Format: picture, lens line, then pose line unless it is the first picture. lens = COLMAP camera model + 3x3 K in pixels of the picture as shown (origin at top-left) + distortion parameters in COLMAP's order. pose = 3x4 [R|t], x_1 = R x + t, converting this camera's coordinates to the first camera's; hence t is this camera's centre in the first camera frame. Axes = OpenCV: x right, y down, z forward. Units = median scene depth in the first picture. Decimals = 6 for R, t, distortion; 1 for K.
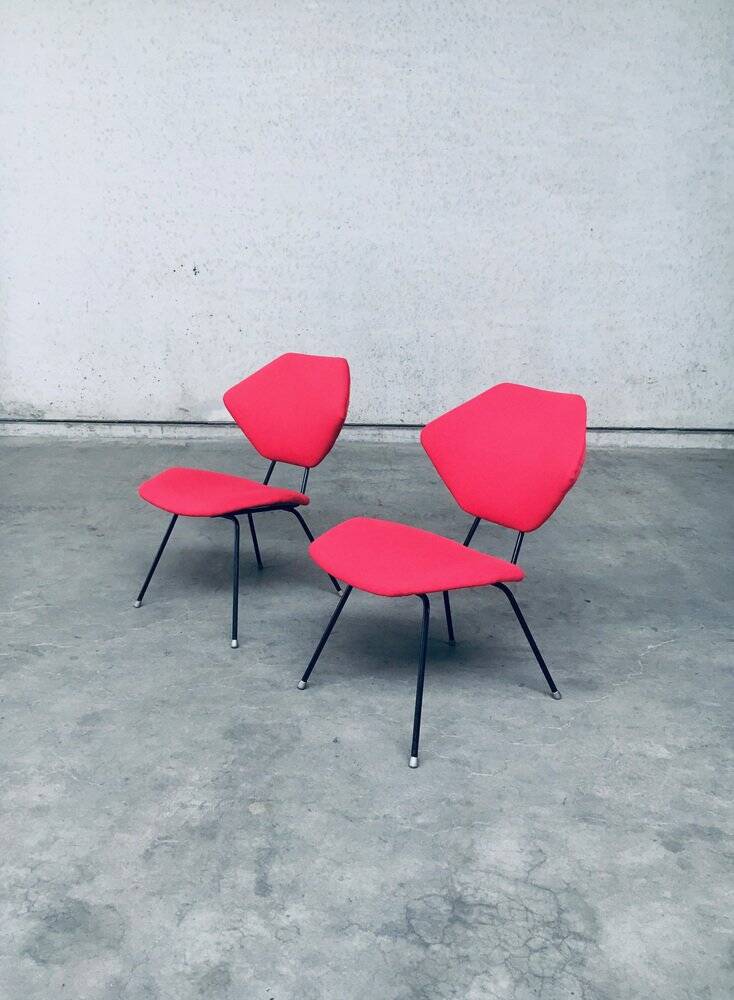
lens RADIAL K [[895.5, 0, 341.9], [0, 895.5, 479.6], [0, 0, 1]] dist [0.082037, -0.119006]
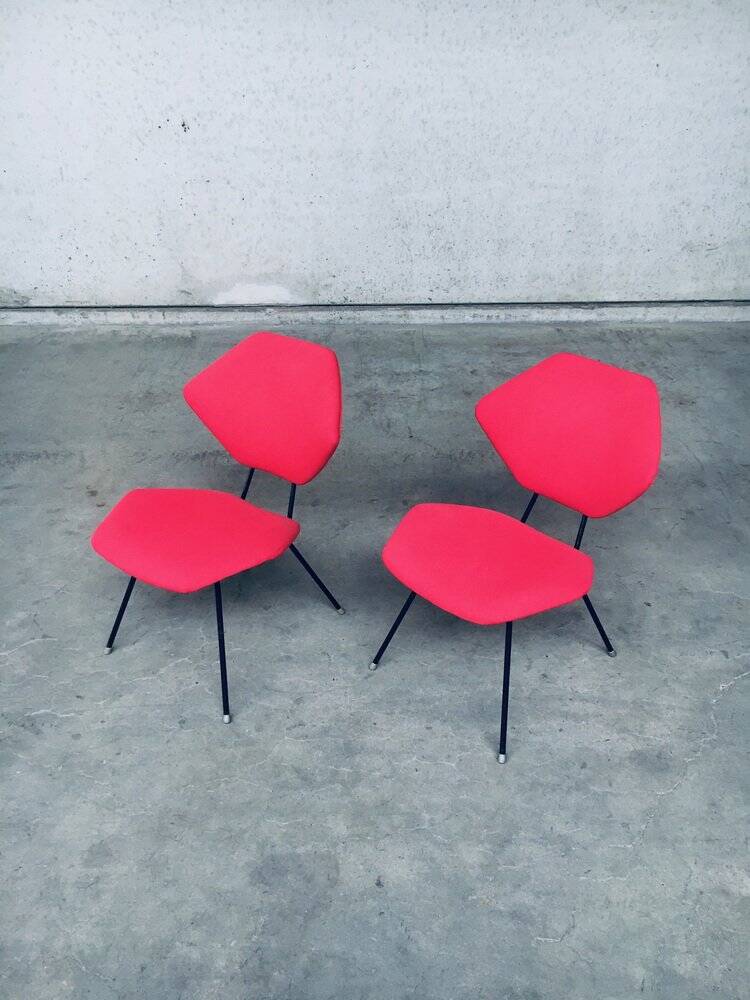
lens RADIAL K [[855.4, 0, 374.7], [0, 855.4, 501.8], [0, 0, 1]] dist [0.086951, -0.131072]
pose [[0.999566, -0.027005, 0.011729, -0.004640], [0.022472, 0.957164, 0.288672, -0.133591], [-0.019022, -0.288284, 0.957356, 0.128666]]
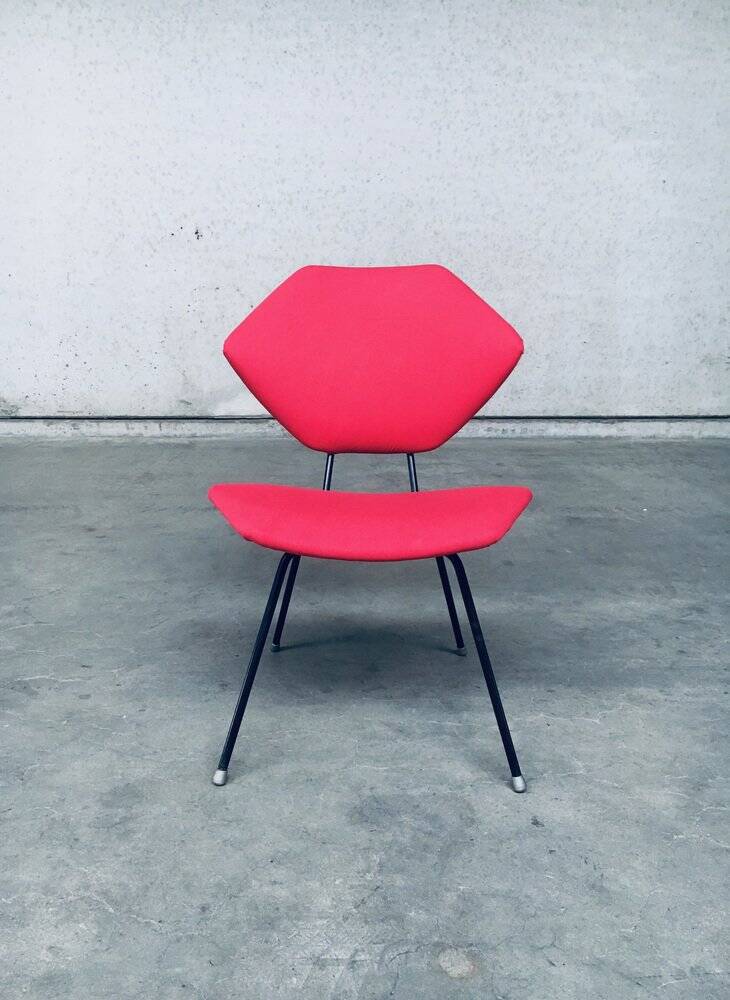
lens RADIAL K [[881.7, 0, 345.0], [0, 881.7, 516.2], [0, 0, 1]] dist [0.084952, -0.130619]
pose [[0.999059, -0.018483, 0.039236, -0.066544], [0.018497, 0.999829, -0.000009, 0.035480], [-0.039229, 0.000735, 0.999230, 0.175920]]
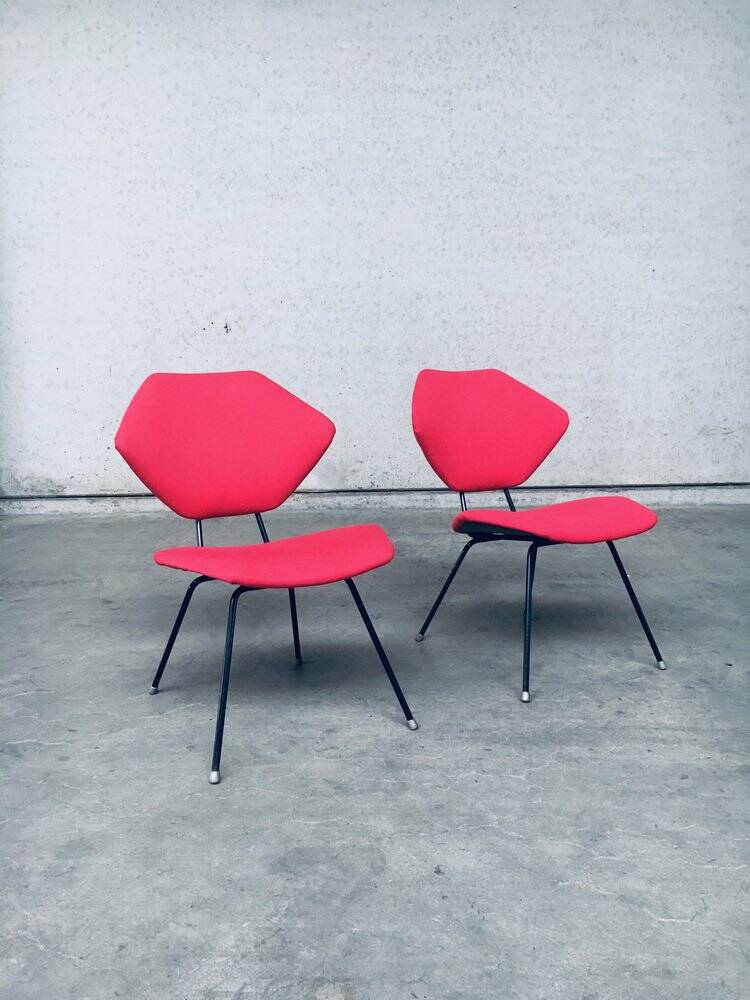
lens RADIAL K [[855.4, 0, 374.7], [0, 855.4, 501.8], [0, 0, 1]] dist [0.086951, -0.131072]
pose [[0.999483, -0.032002, 0.002932, -0.020369], [0.032136, 0.995461, -0.089583, 0.031314], [-0.000051, 0.089631, 0.995975, 0.143936]]
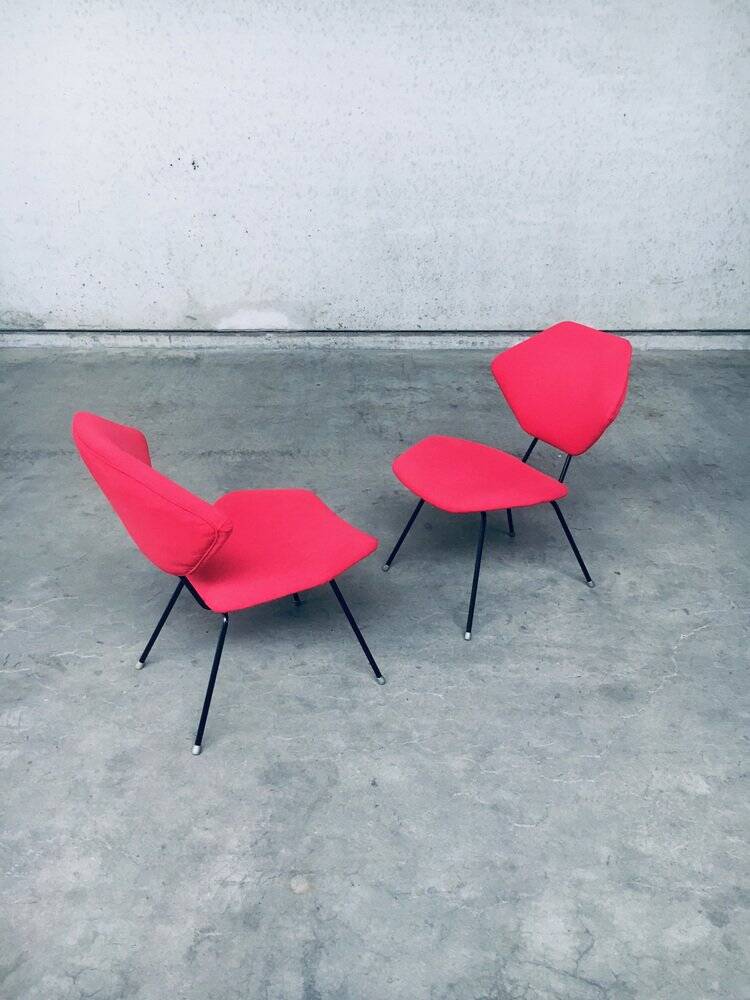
lens RADIAL K [[852.4, 0, 376.0], [0, 852.4, 503.4], [0, 0, 1]] dist [0.083335, -0.124536]
pose [[0.999372, -0.020520, 0.028900, -0.010967], [0.013619, 0.975089, 0.221394, -0.092990], [-0.032723, -0.220862, 0.974756, 0.066040]]
